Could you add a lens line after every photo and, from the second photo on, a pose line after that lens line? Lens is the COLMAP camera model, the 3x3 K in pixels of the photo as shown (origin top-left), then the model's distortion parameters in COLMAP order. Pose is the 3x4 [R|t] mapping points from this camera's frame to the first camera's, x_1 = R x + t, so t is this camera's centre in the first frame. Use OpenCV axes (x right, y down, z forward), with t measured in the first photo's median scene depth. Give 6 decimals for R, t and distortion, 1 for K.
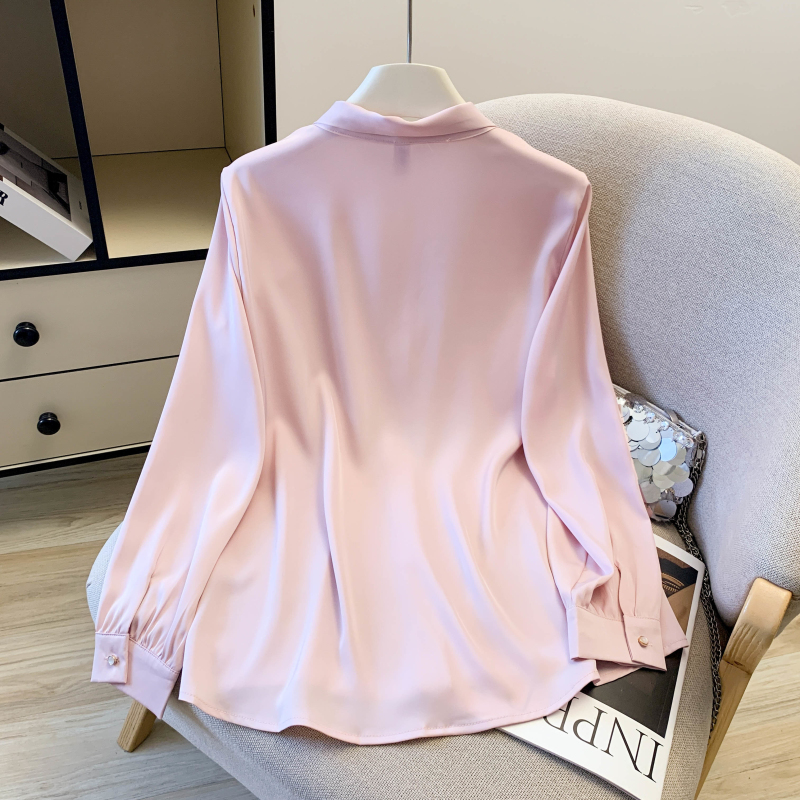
lens RADIAL K [[851.6, 0, 370.1], [0, 851.6, 426.2], [0, 0, 1]] dist [-0.001611, 0.000000]
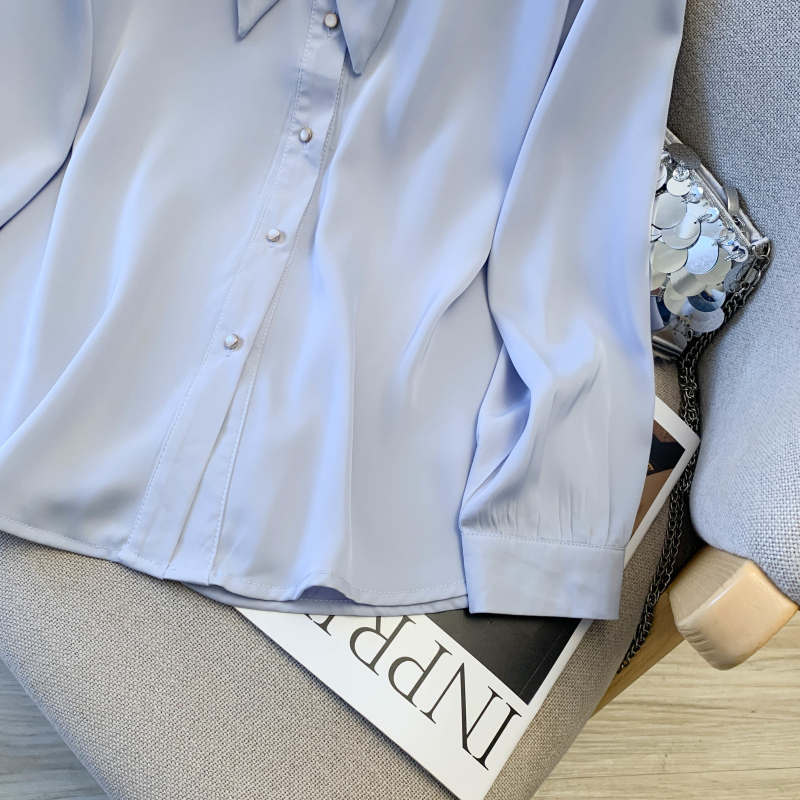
lens RADIAL K [[802.8, 0, 385.6], [0, 802.8, 390.4], [0, 0, 1]] dist [-0.004554, 0.000000]
pose [[0.974671, 0.221737, -0.029152, 0.171005], [-0.195108, 0.906761, 0.373788, -0.054702], [0.109317, -0.358632, 0.927056, 0.421720]]
